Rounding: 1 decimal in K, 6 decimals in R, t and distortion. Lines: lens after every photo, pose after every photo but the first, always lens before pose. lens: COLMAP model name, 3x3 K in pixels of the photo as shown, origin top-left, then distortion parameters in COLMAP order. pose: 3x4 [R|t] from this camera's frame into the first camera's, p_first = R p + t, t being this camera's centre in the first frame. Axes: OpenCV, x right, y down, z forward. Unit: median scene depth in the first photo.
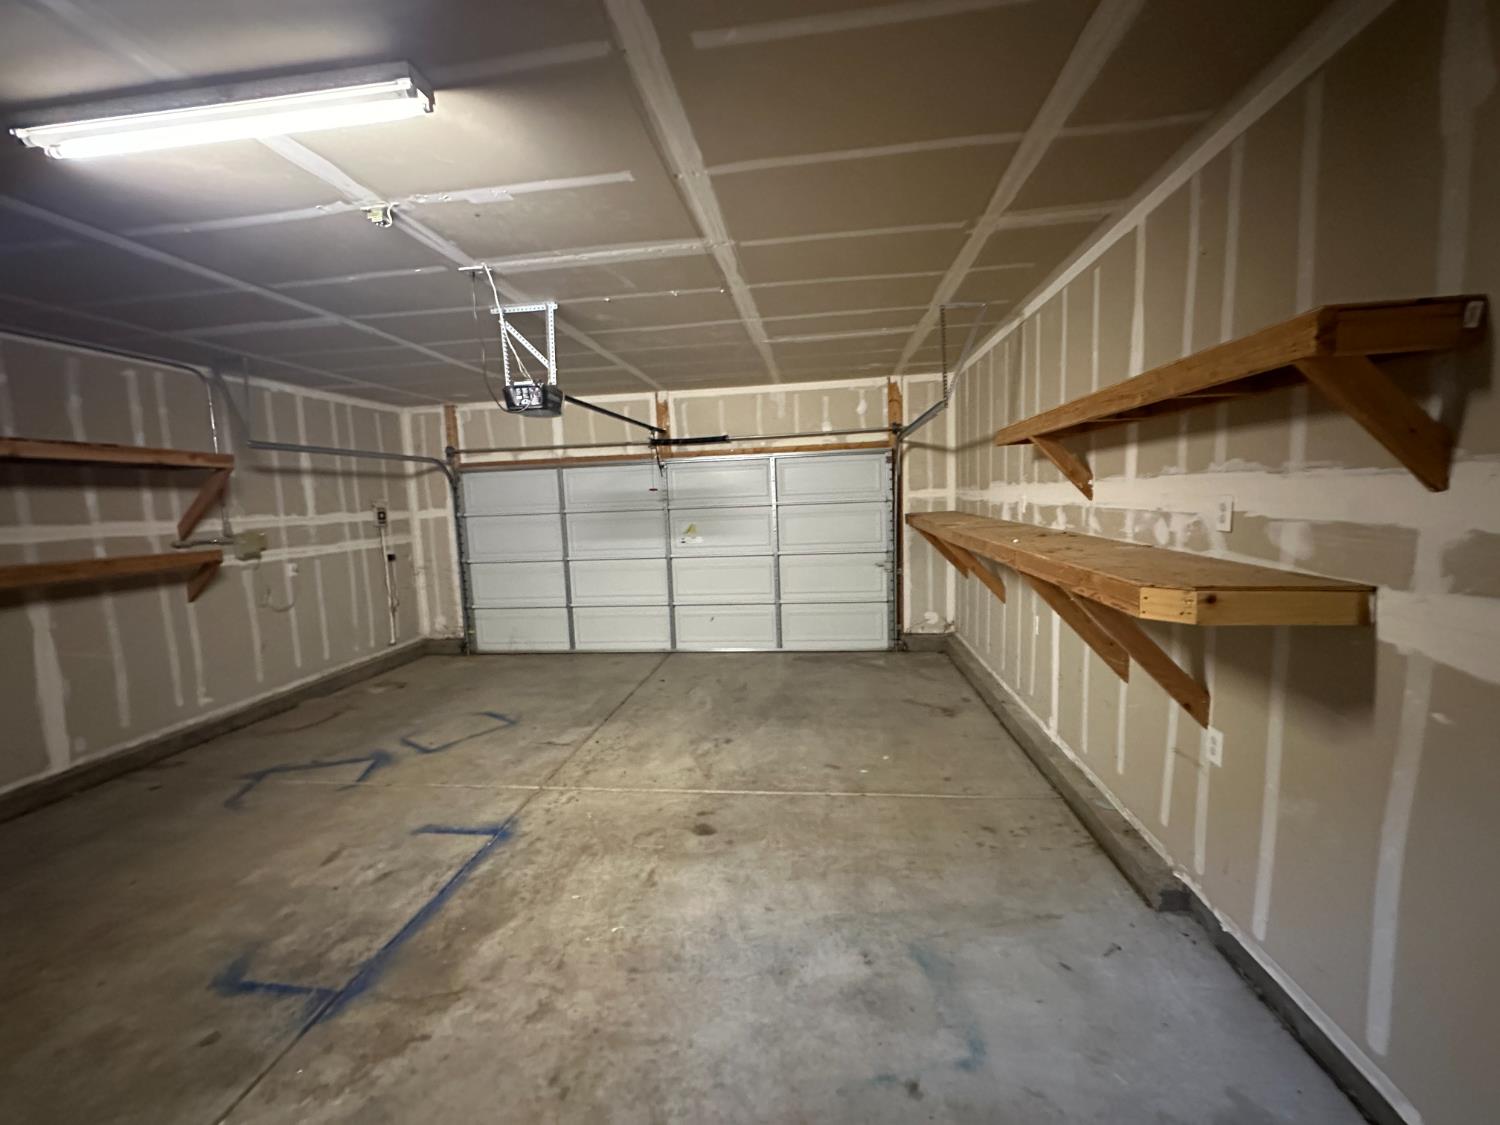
lens RADIAL K [[597.8, 0, 747.3], [0, 597.8, 562.0], [0, 0, 1]] dist [-0.006977, 0.001797]
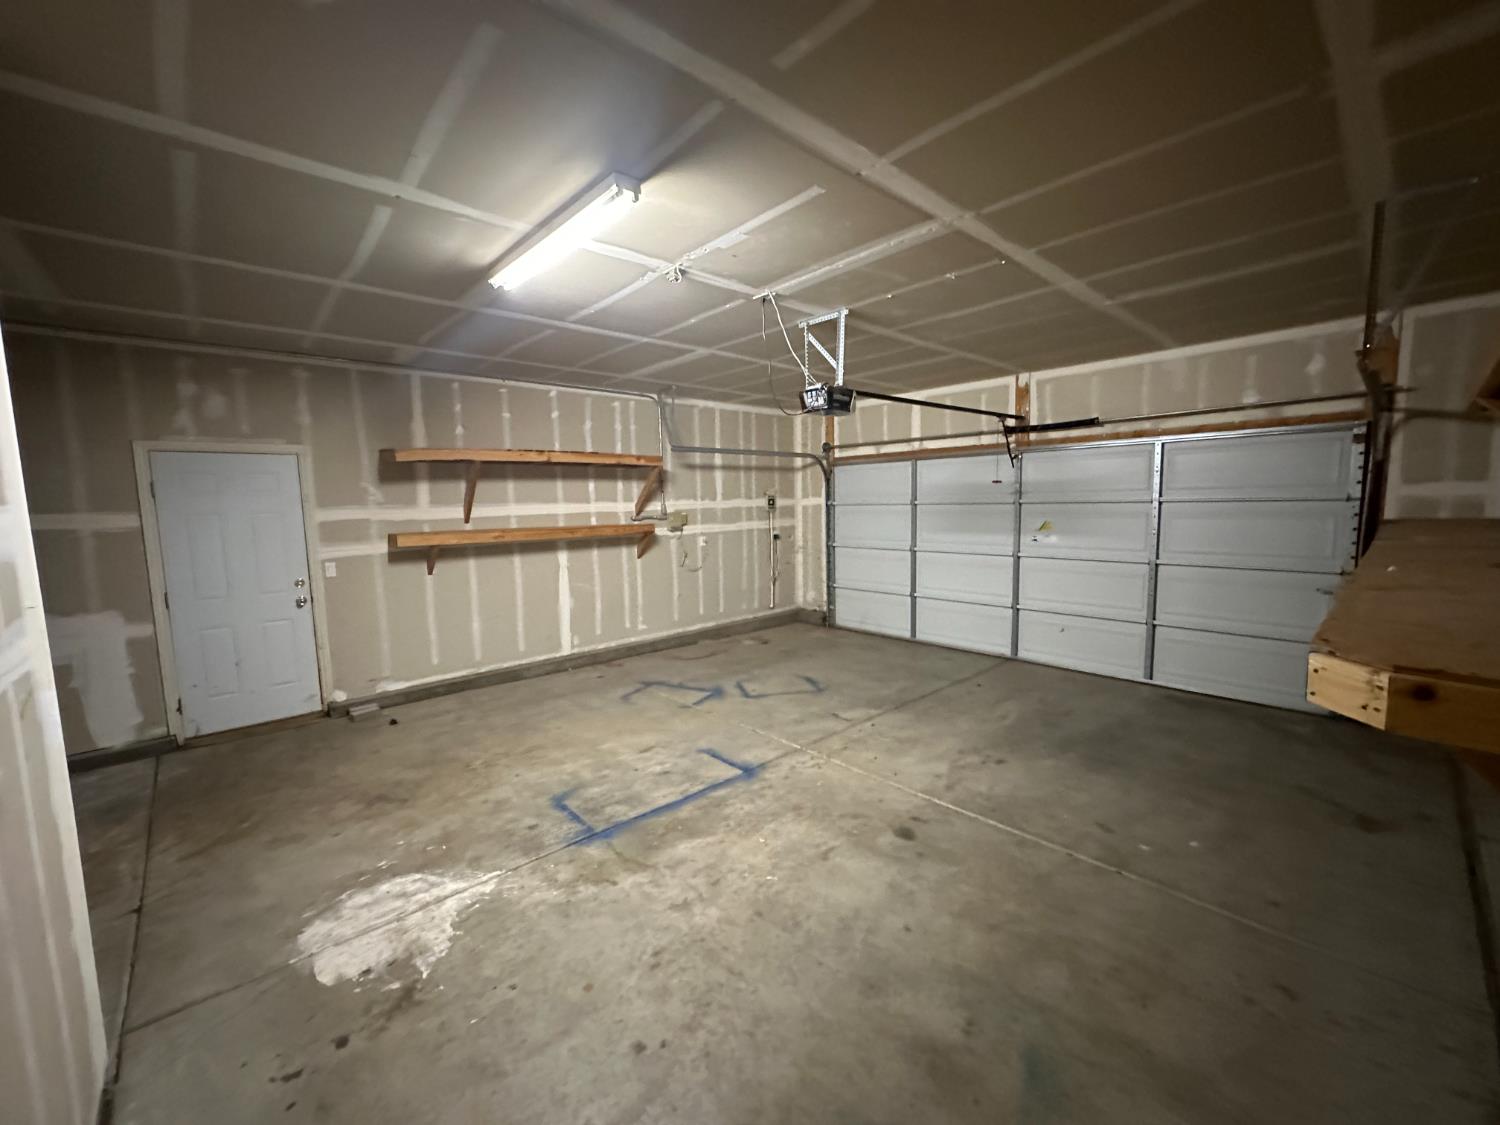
lens RADIAL K [[597.8, 0, 748.2], [0, 597.8, 561.8], [0, 0, 1]] dist [-0.006977, 0.001797]
pose [[0.759771, 0.089109, -0.644056, 0.251218], [-0.078522, 0.995889, 0.045158, -0.013380], [0.645432, 0.016263, 0.763645, 0.065509]]
